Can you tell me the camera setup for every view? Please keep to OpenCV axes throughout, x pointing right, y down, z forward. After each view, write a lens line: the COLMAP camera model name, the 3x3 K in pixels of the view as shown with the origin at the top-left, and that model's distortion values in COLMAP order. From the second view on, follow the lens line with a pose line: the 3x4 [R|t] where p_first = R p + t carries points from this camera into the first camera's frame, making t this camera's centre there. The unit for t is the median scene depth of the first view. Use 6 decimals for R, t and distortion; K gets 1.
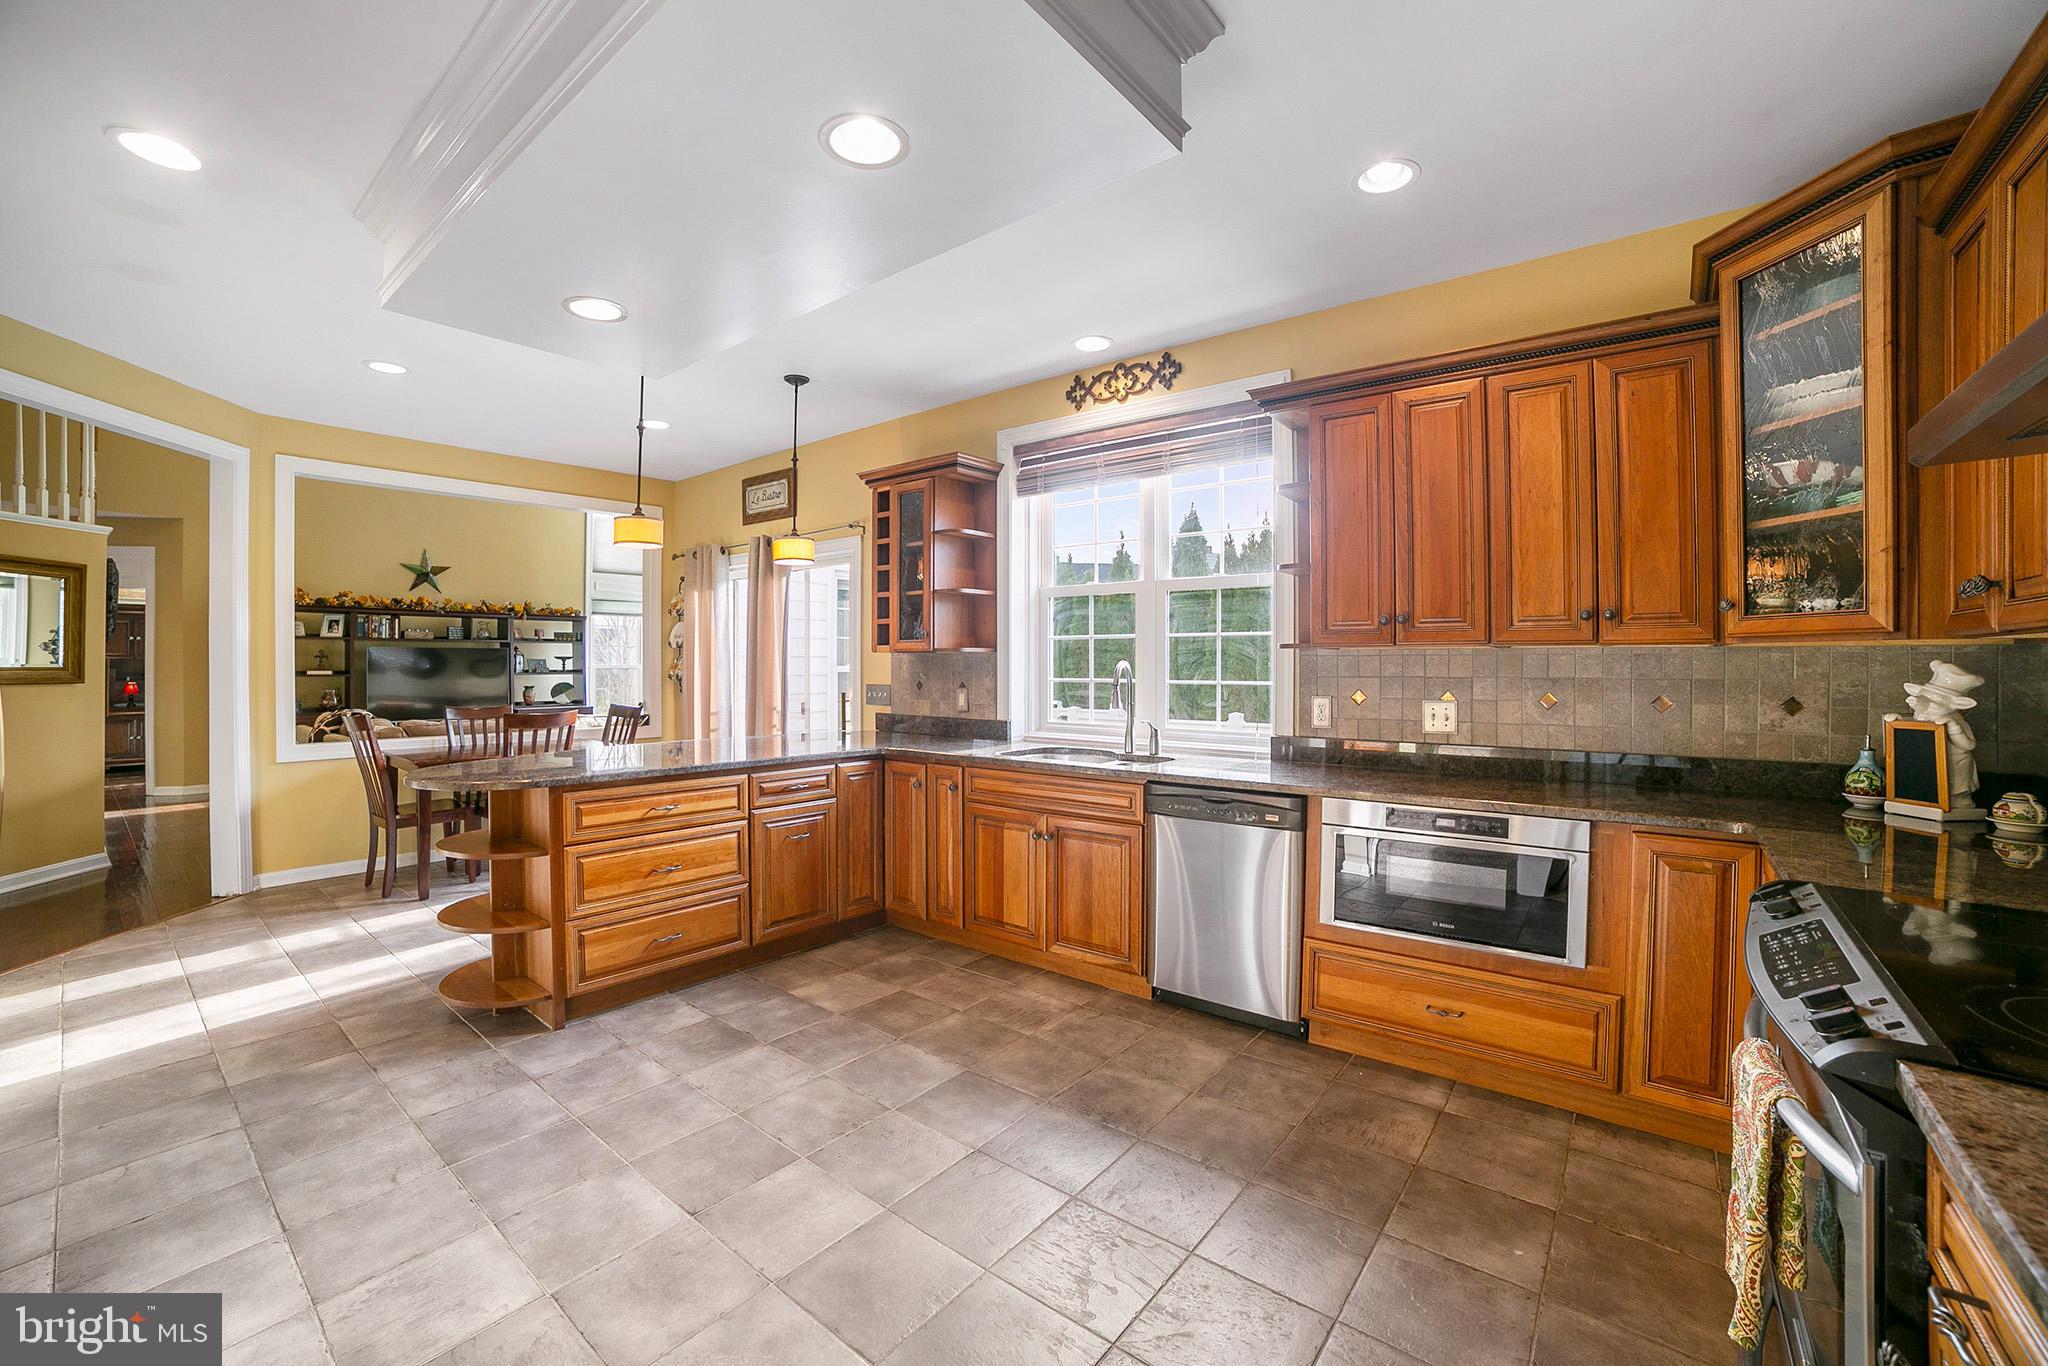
lens RADIAL K [[832.2, 0, 1018.5], [0, 832.2, 665.2], [0, 0, 1]] dist [-0.111149, 0.038202]
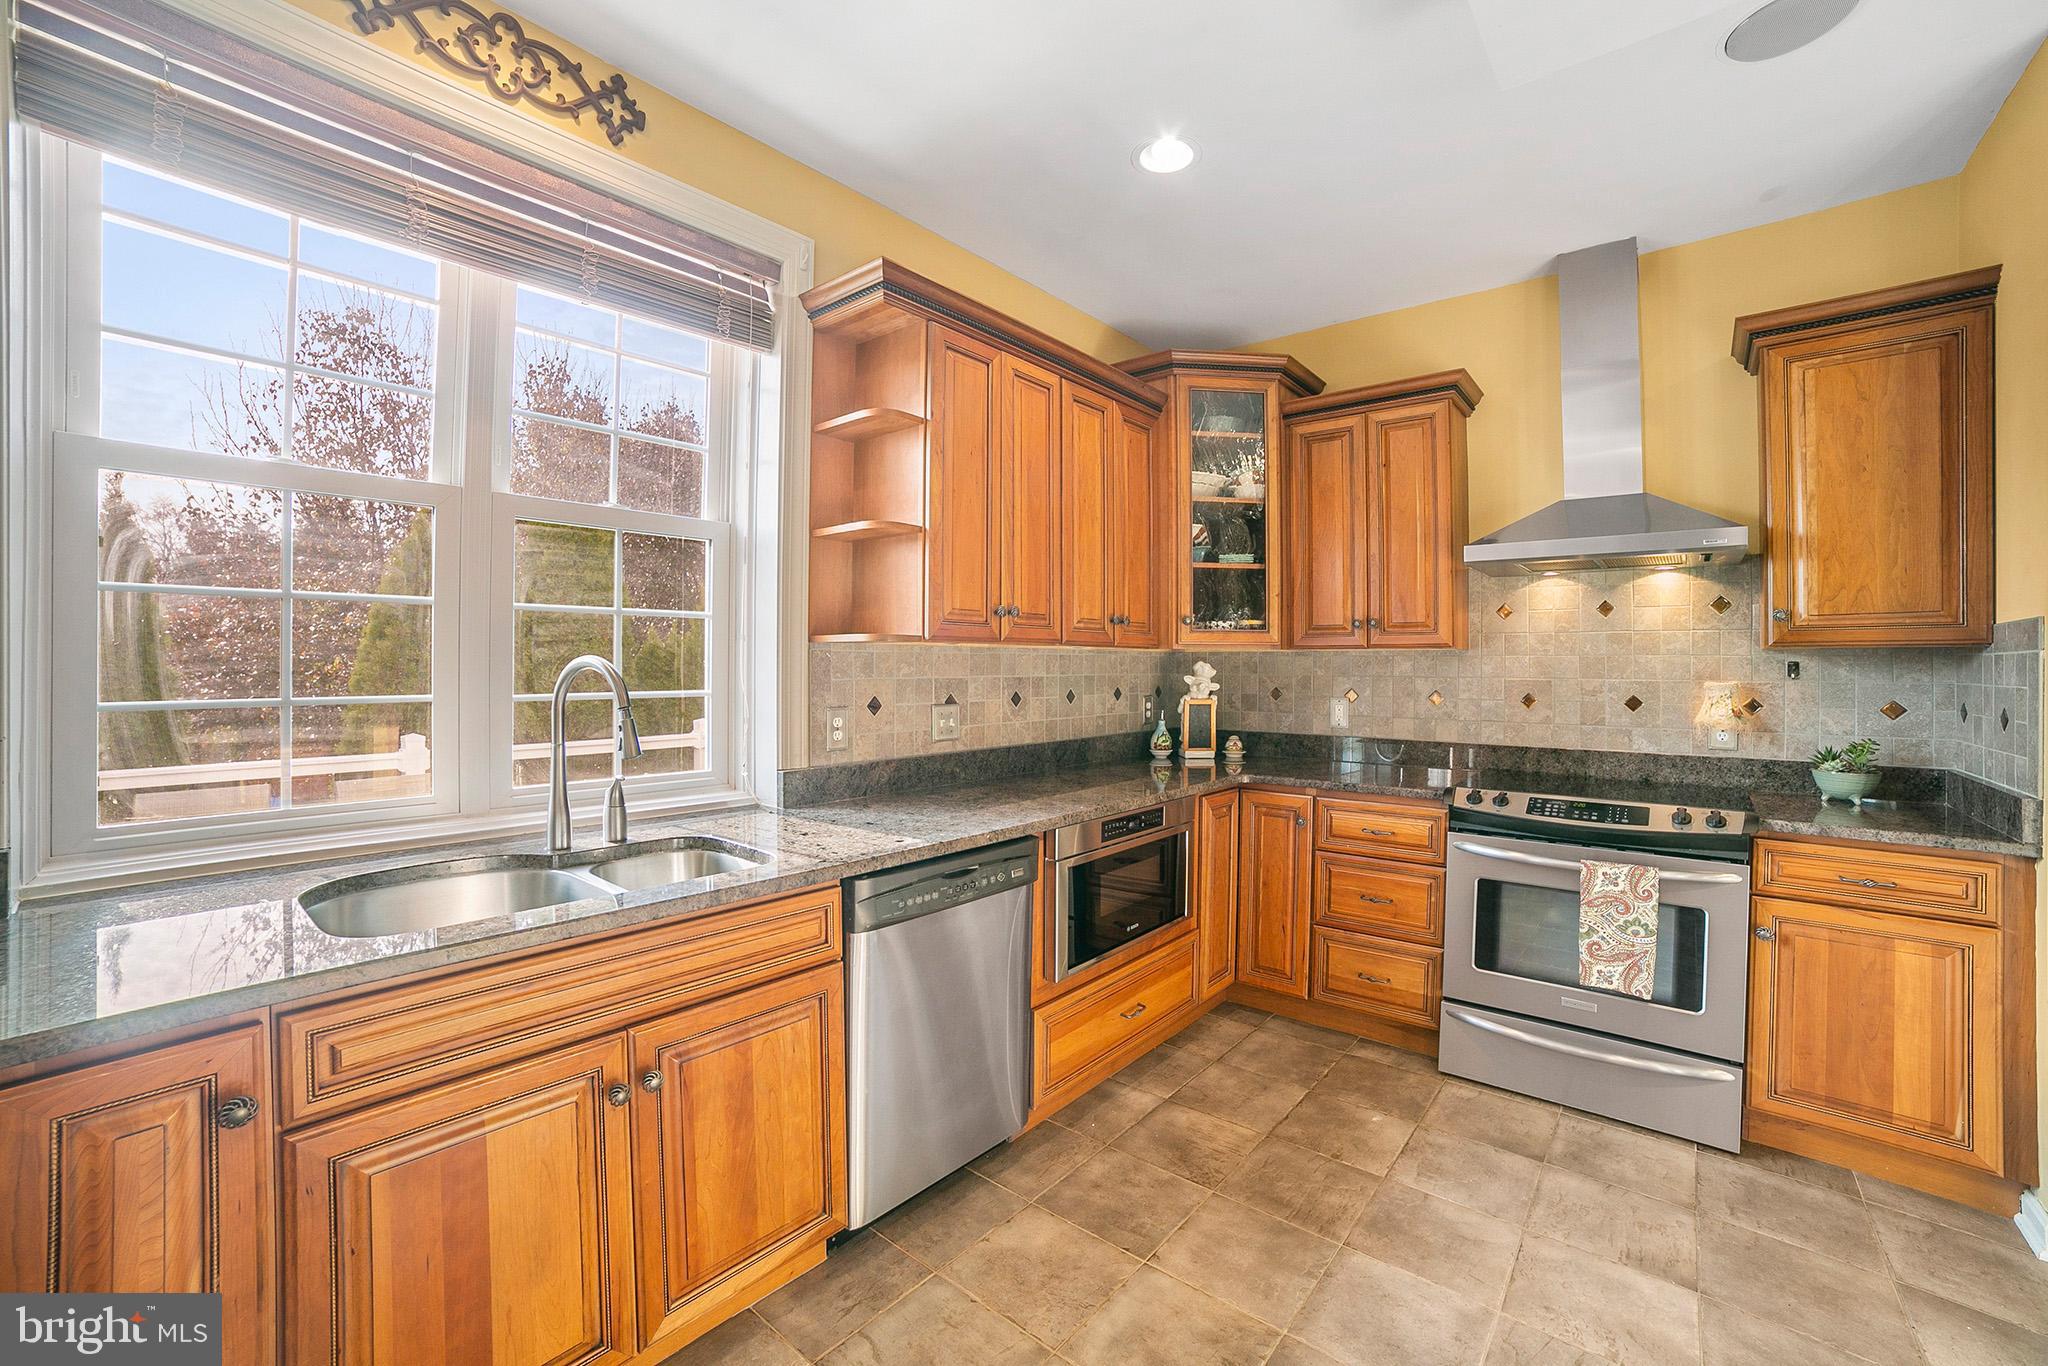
lens RADIAL K [[844.0, 0, 1035.0], [0, 844.0, 659.8], [0, 0, 1]] dist [-0.111685, 0.040259]
pose [[0.008457, 0.006253, 0.999945, -0.338460], [0.000330, 0.999980, -0.006256, 0.001300], [-0.999964, 0.000383, 0.008454, 0.744896]]
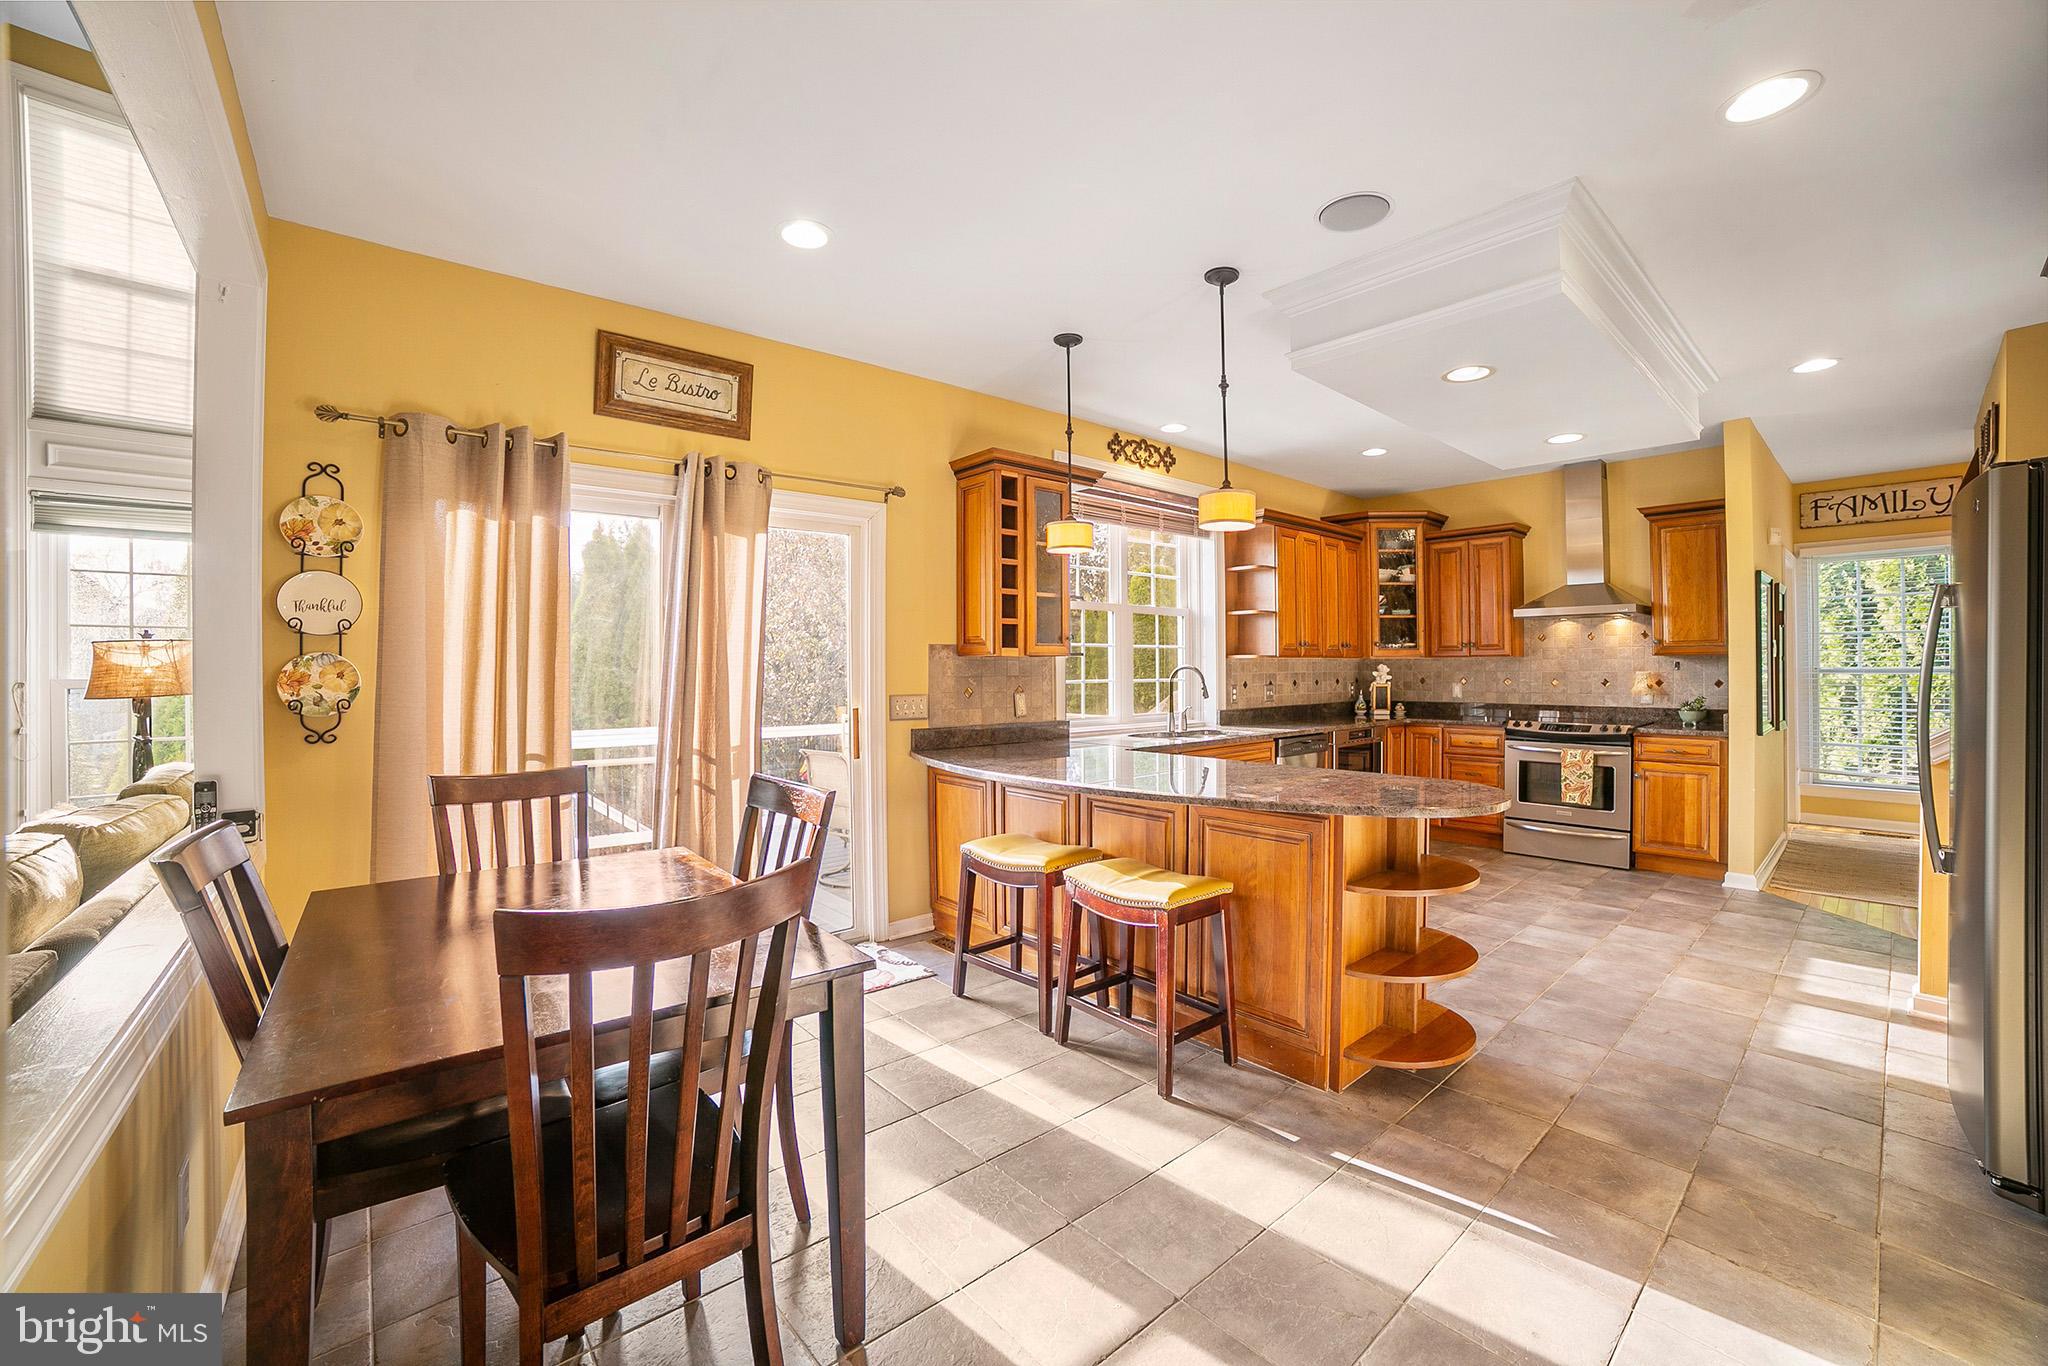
lens RADIAL K [[832.2, 0, 1018.5], [0, 832.2, 665.2], [0, 0, 1]] dist [-0.111149, 0.038202]
pose [[0.183233, 0.003599, 0.983063, -1.305159], [0.009825, 0.999937, -0.005492, 0.001467], [-0.983020, 0.010665, 0.183186, 1.026690]]
